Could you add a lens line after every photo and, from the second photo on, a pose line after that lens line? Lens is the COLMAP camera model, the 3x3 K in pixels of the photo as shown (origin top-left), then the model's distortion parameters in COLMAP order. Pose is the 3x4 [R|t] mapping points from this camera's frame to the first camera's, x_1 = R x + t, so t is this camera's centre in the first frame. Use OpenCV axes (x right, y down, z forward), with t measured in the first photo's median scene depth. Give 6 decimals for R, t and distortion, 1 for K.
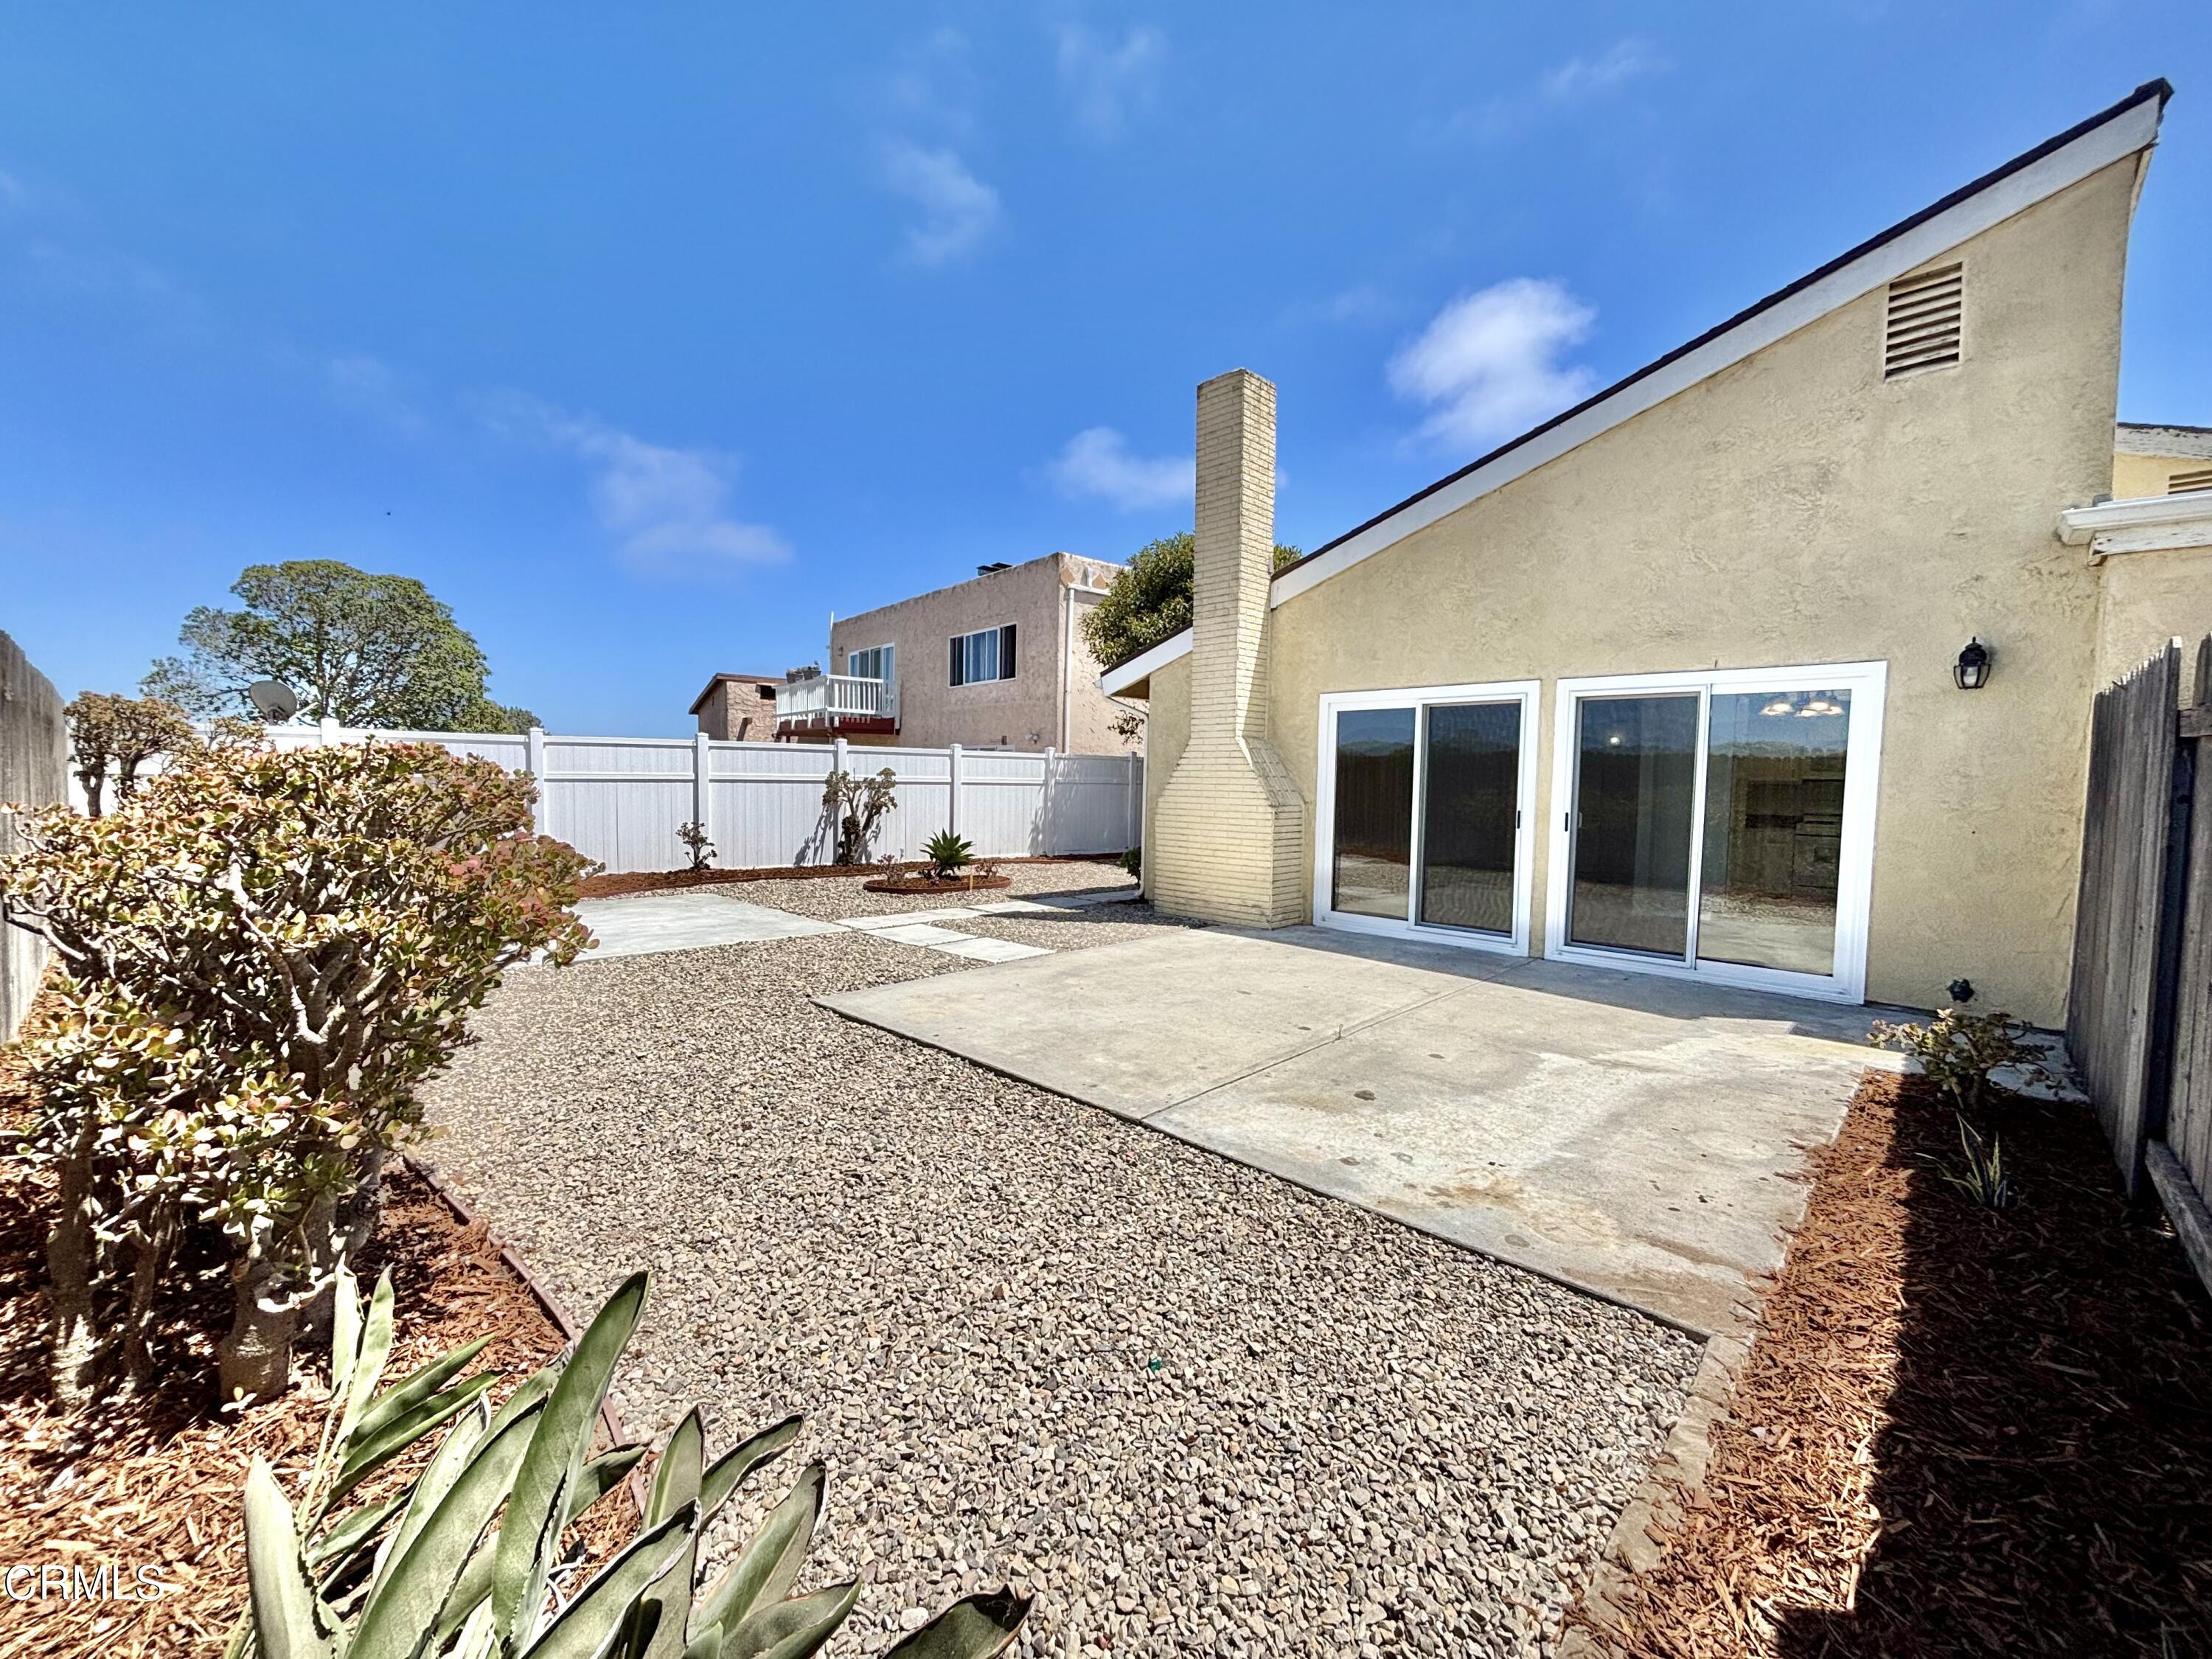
lens RADIAL K [[893.0, 0, 1105.8], [0, 893.0, 829.3], [0, 0, 1]] dist [-0.005202, 0.002288]
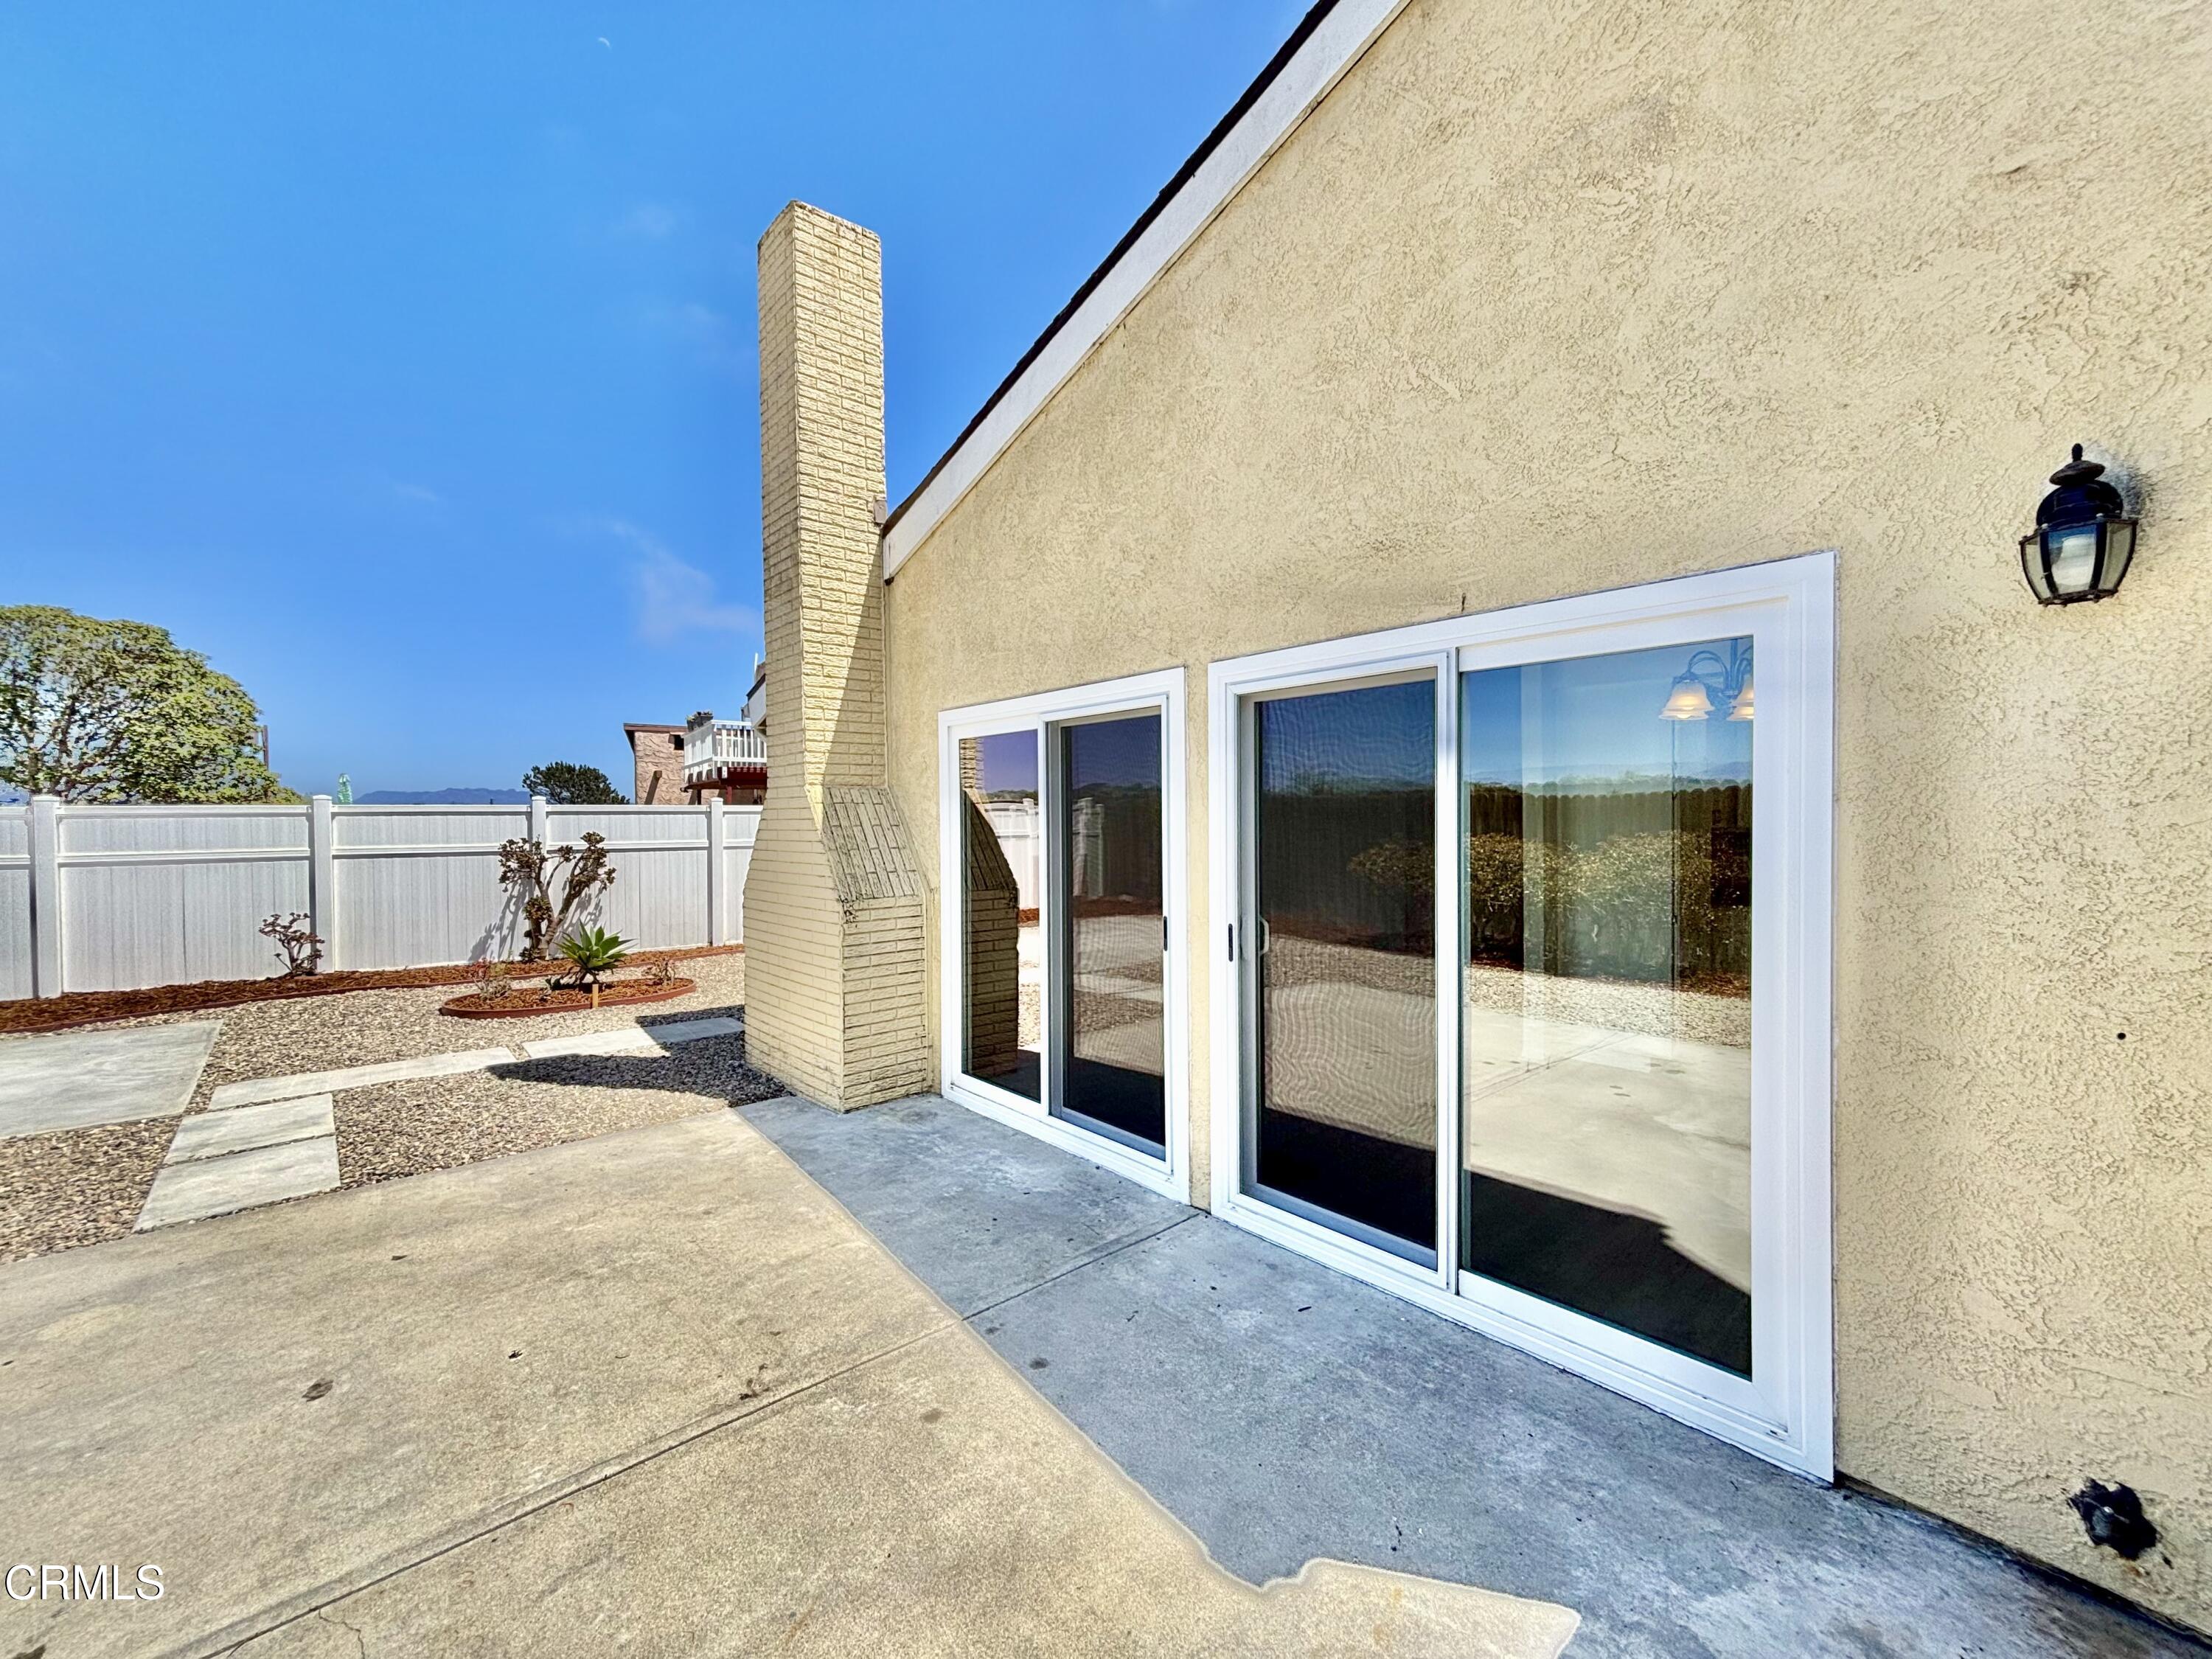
lens RADIAL K [[893.0, 0, 1108.3], [0, 893.0, 828.7], [0, 0, 1]] dist [-0.005202, 0.002288]
pose [[0.995133, -0.021727, -0.096117, 0.483619], [0.017134, 0.998683, -0.048359, -0.048416], [0.097041, 0.046477, 0.994195, 0.481586]]
